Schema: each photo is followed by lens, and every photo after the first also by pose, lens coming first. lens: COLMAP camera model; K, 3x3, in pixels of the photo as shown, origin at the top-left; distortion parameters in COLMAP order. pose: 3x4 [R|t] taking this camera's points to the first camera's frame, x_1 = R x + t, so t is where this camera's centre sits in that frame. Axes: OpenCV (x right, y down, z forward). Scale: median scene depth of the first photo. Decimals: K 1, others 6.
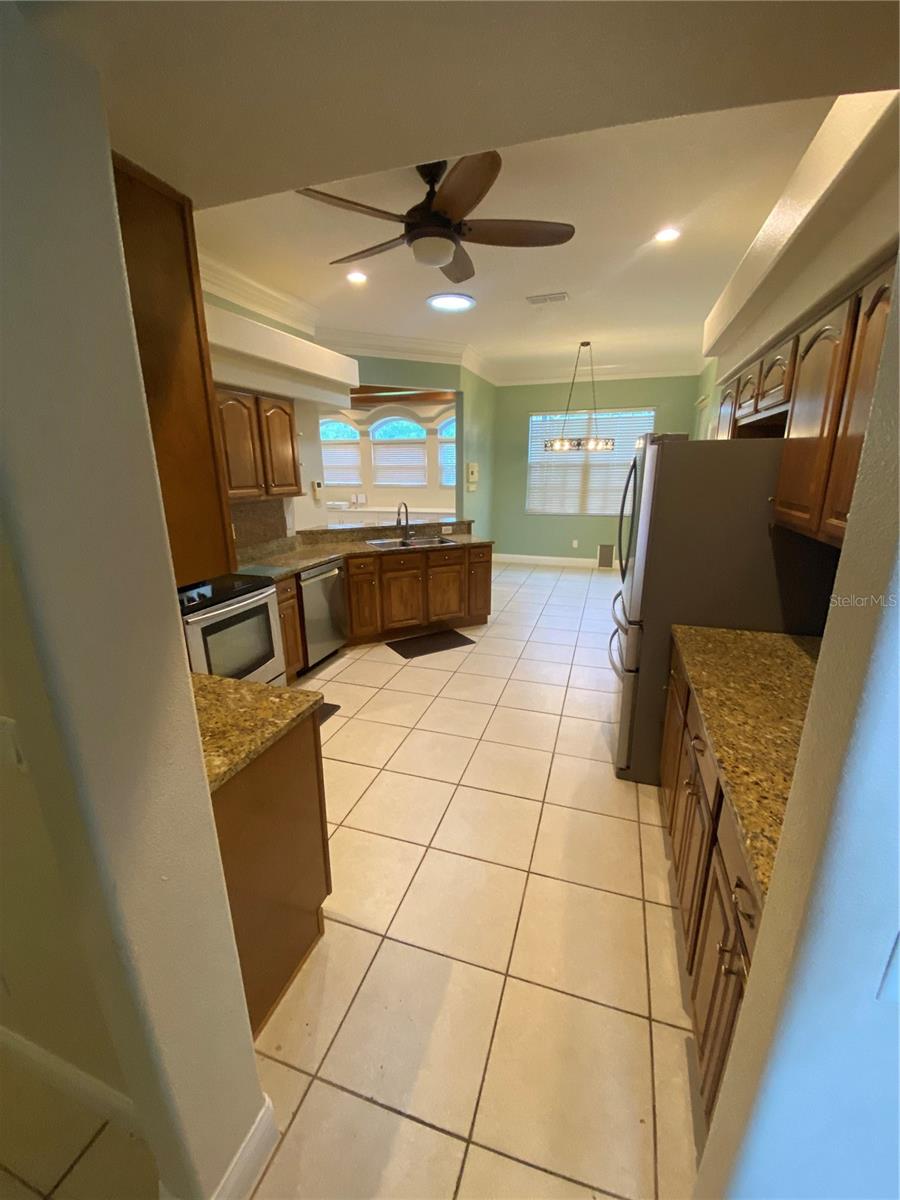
lens RADIAL K [[485.5, 0, 462.2], [0, 485.5, 603.3], [0, 0, 1]] dist [0.000664, -0.011015]
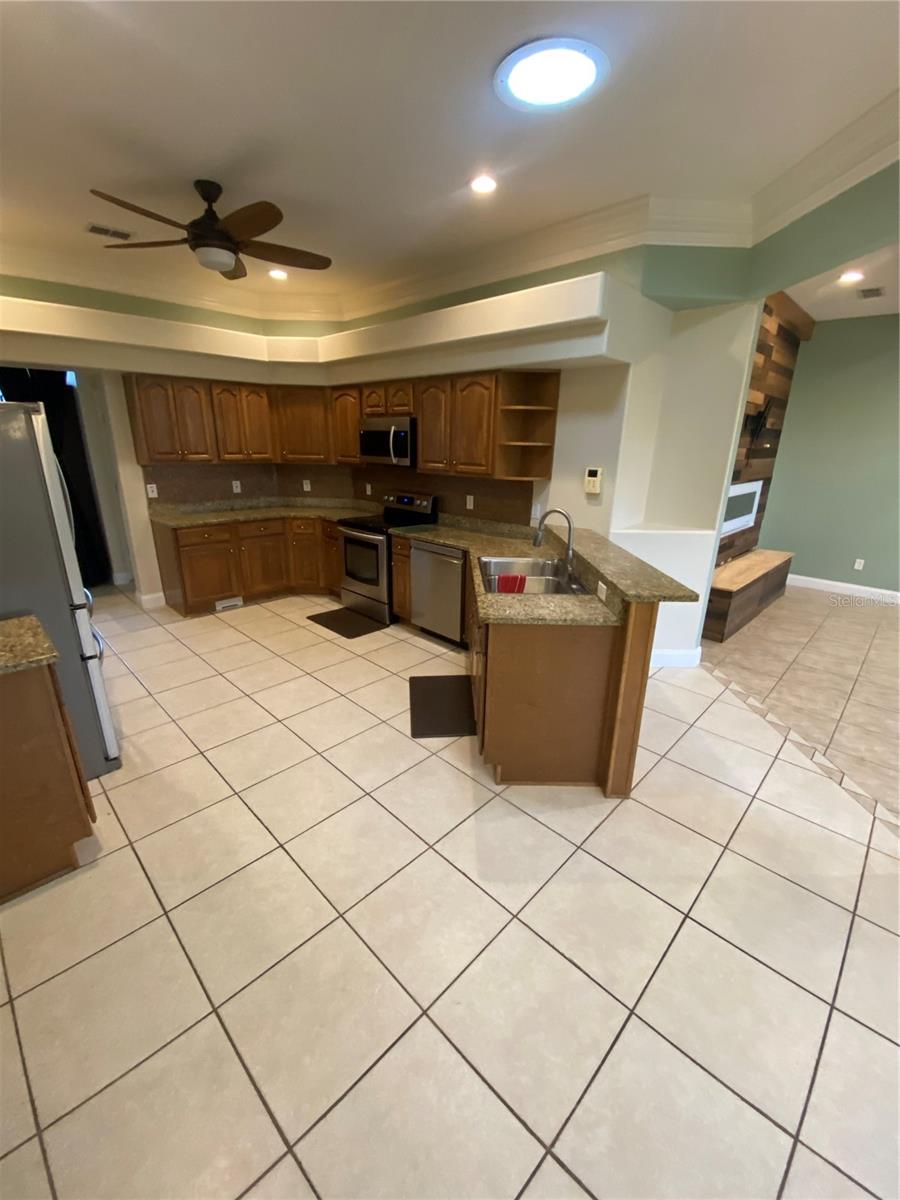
lens RADIAL K [[485.5, 0, 462.6], [0, 485.5, 607.3], [0, 0, 1]] dist [0.000664, -0.011015]
pose [[-0.464266, 0.266411, -0.844679, 0.460795], [-0.266300, 0.867574, 0.420000, -0.325509], [0.844714, 0.419930, -0.331839, 1.165490]]
